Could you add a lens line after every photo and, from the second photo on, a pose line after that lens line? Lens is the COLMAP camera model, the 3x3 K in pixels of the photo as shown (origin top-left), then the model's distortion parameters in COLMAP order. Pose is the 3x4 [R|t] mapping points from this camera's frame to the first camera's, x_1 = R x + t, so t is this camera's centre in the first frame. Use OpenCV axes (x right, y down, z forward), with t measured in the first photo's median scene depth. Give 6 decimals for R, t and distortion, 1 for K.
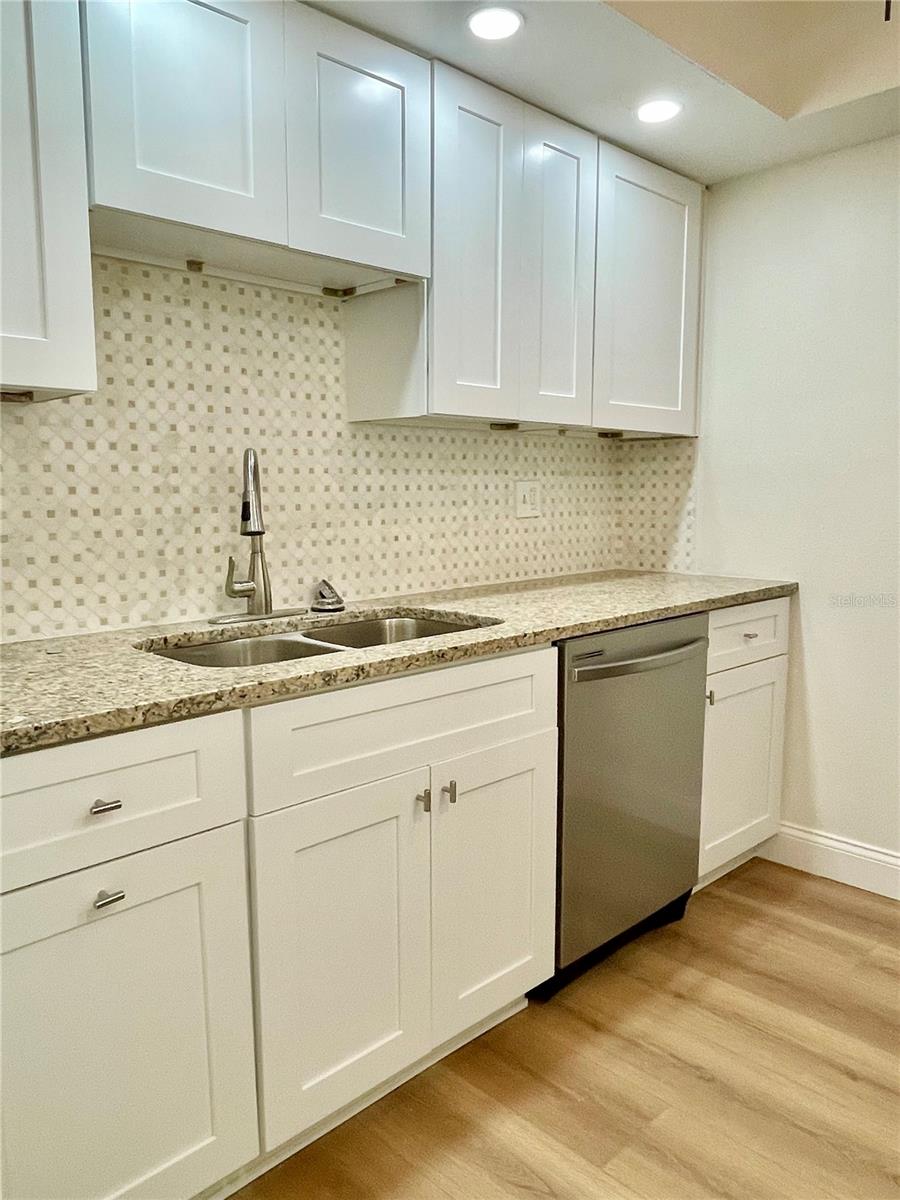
lens RADIAL K [[893.2, 0, 443.5], [0, 893.2, 595.4], [0, 0, 1]] dist [0.023754, -0.008984]
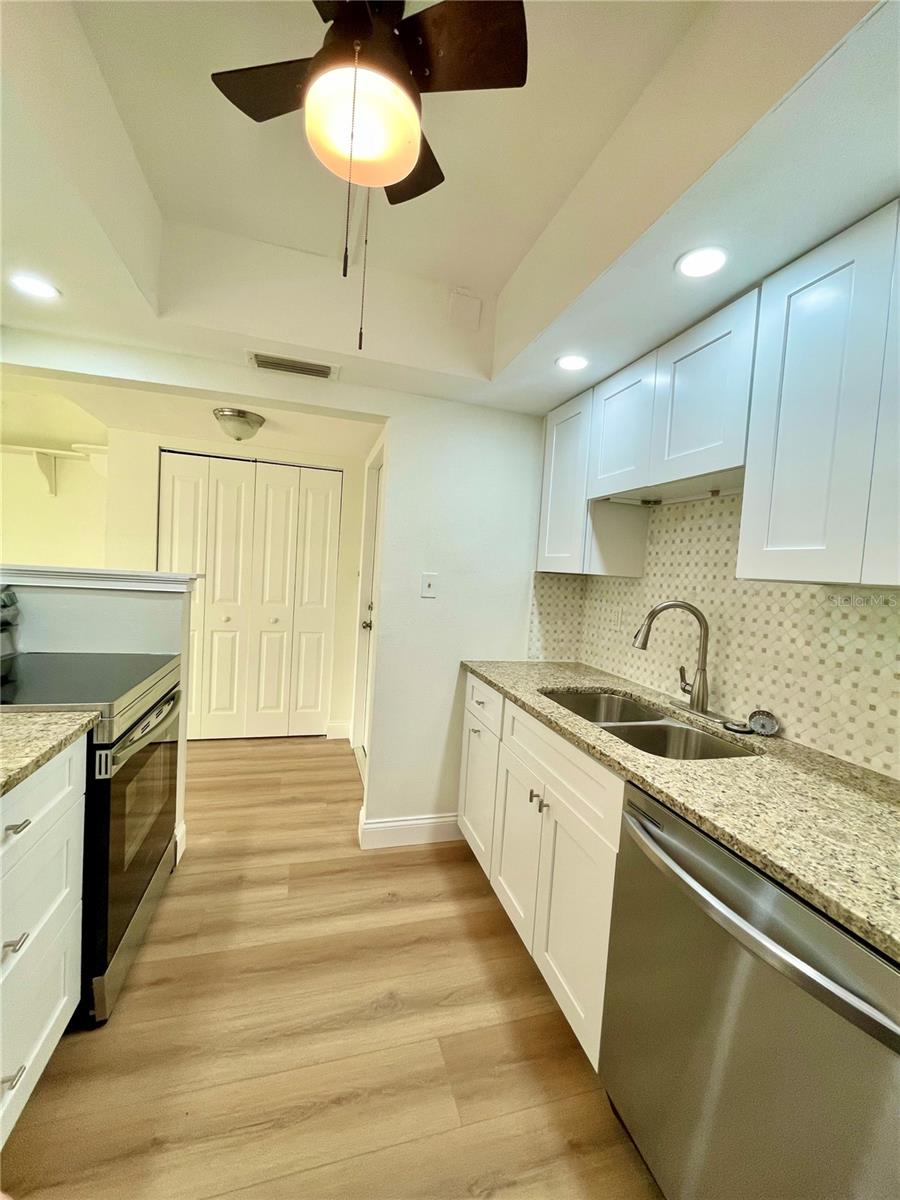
lens RADIAL K [[488.7, 0, 451.7], [0, 488.7, 597.7], [0, 0, 1]] dist [0.004077, 0.000807]
pose [[-0.470119, 0.022440, -0.882318, 0.700210], [-0.171729, 0.978246, 0.116381, -0.185521], [0.865735, 0.206233, -0.456038, 0.957713]]
